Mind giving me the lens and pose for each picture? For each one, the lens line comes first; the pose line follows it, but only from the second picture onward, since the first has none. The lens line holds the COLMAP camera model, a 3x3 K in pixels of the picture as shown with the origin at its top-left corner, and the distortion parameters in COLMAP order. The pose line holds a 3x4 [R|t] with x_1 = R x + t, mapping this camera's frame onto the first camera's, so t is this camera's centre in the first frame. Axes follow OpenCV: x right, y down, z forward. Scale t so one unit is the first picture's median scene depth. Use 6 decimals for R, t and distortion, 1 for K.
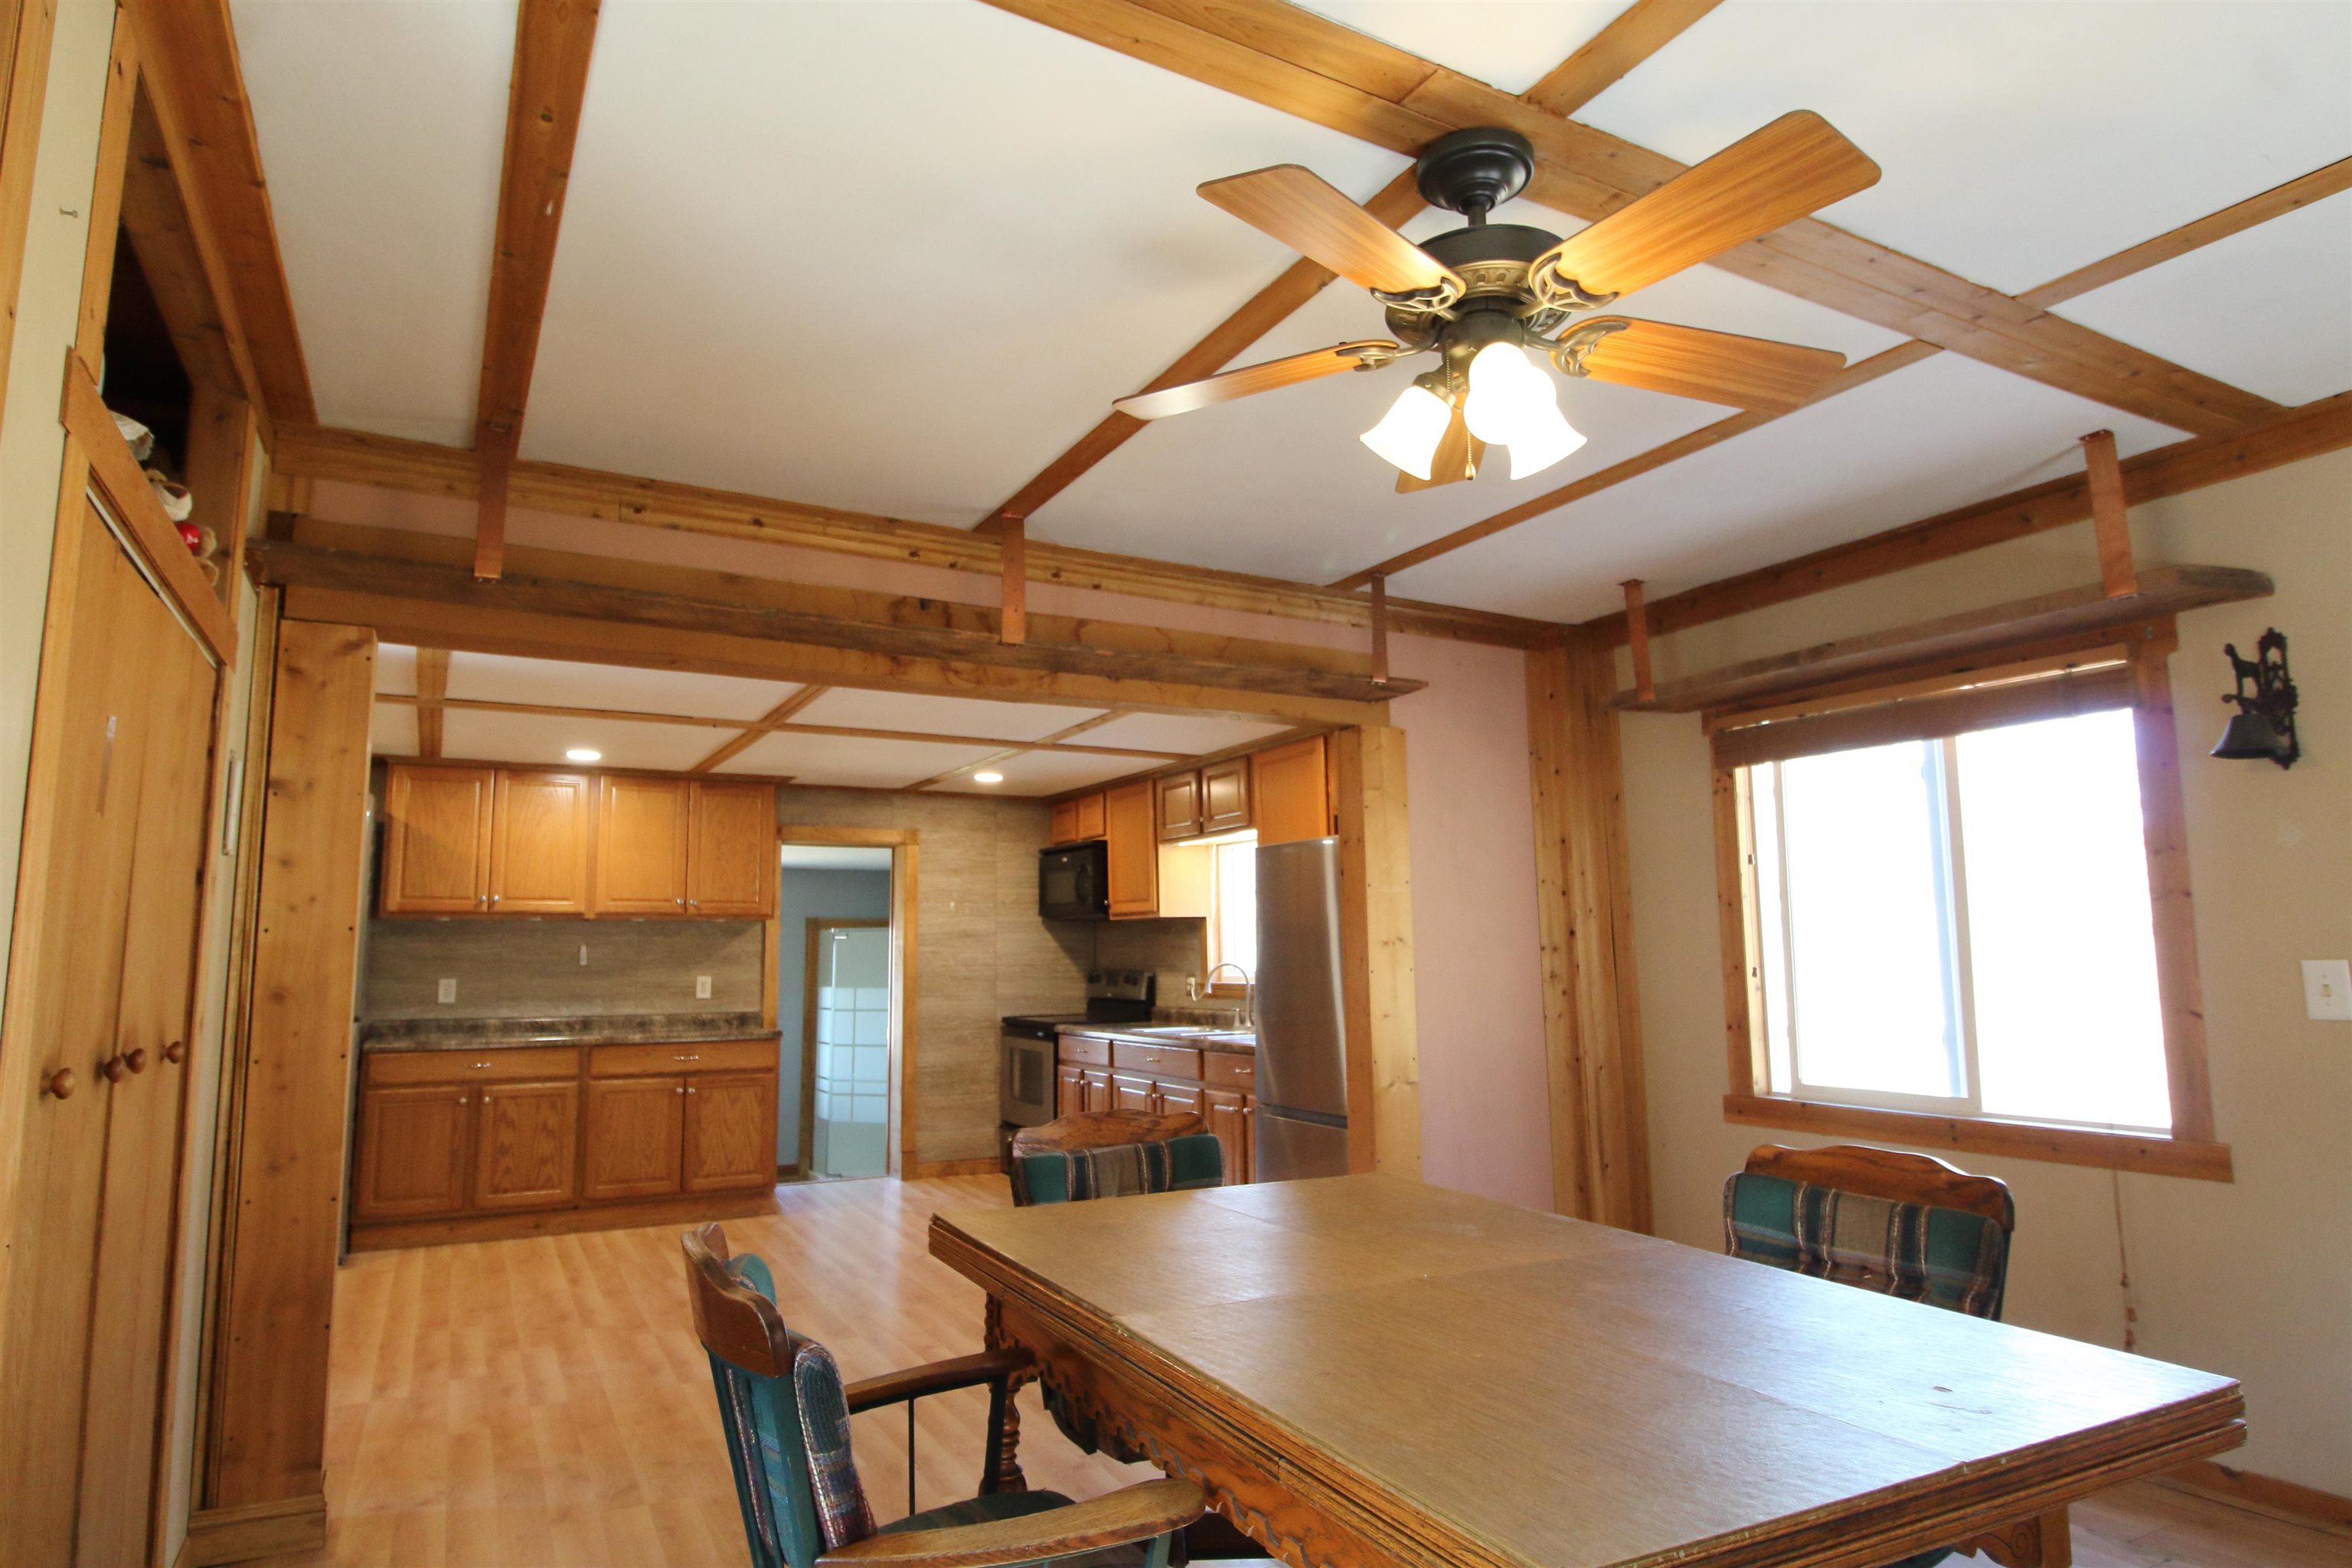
lens RADIAL K [[1348.7, 0, 1178.5], [0, 1348.7, 793.7], [0, 0, 1]] dist [0.000158, -0.000842]
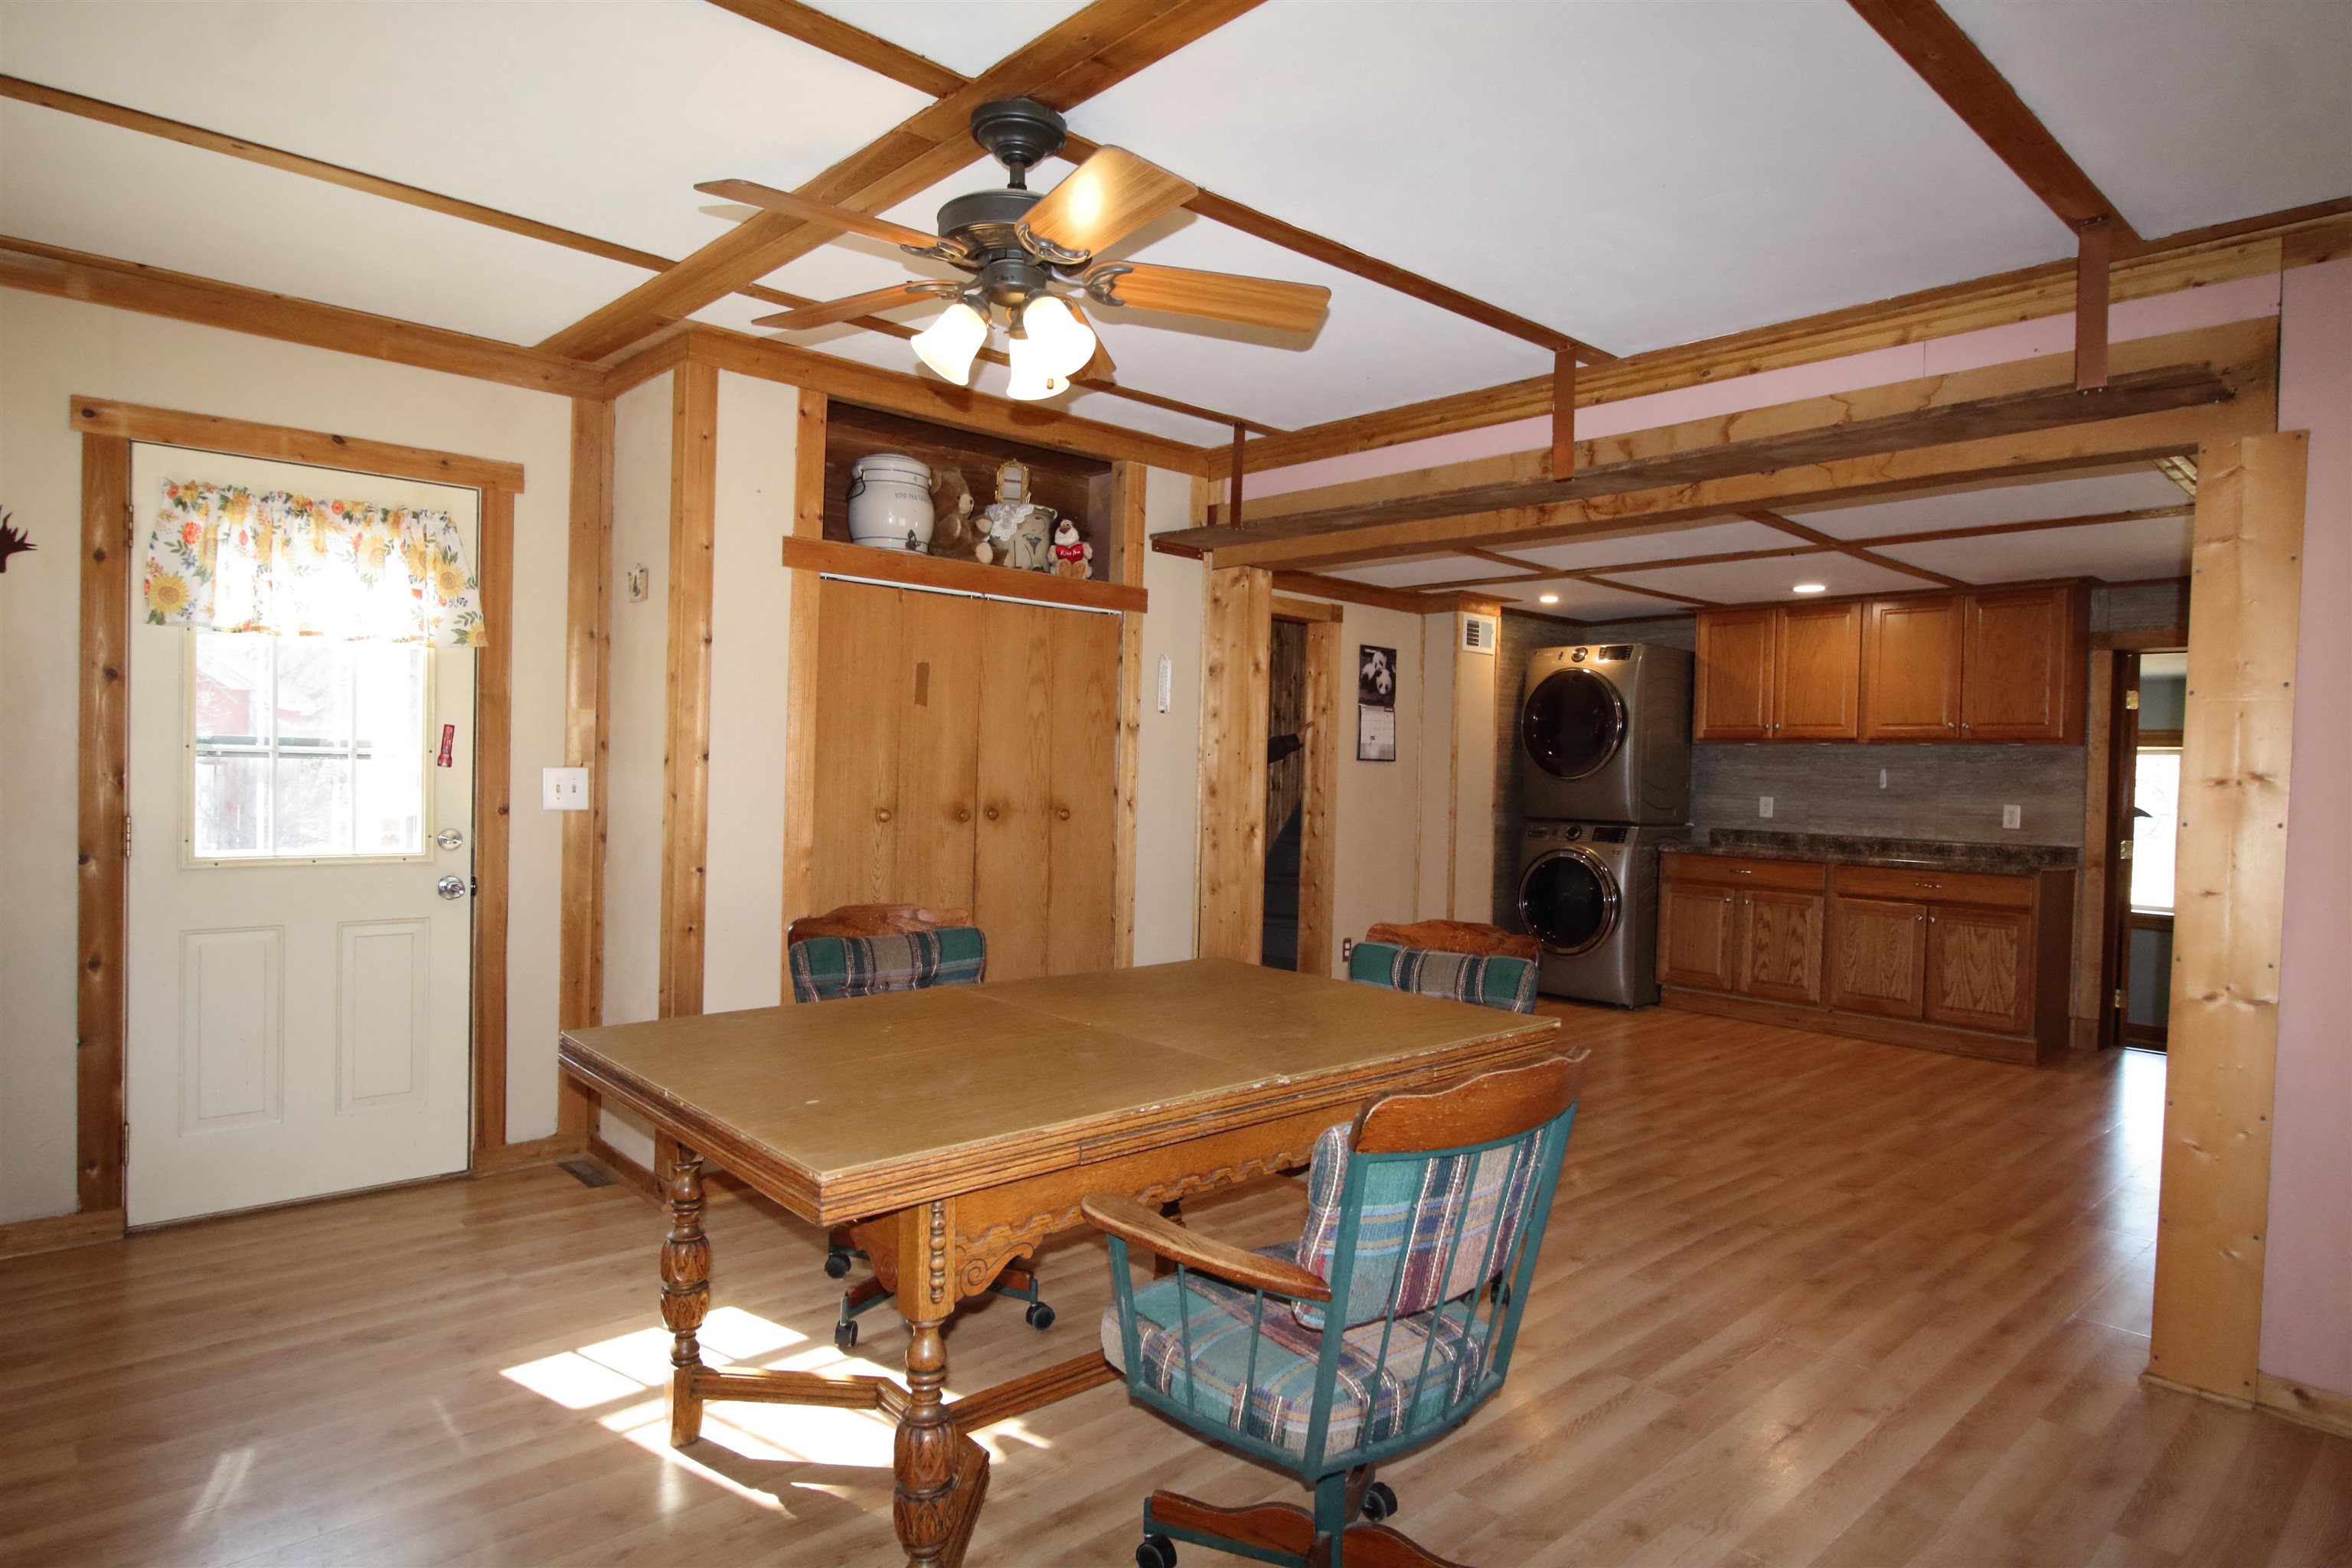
lens RADIAL K [[1348.7, 0, 1178.5], [0, 1348.7, 793.7], [0, 0, 1]] dist [0.000158, -0.000842]
pose [[0.244442, 0.033463, -0.969086, 0.446925], [0.095883, 0.993672, 0.058498, 0.020894], [0.964912, -0.107218, 0.239687, 0.251061]]
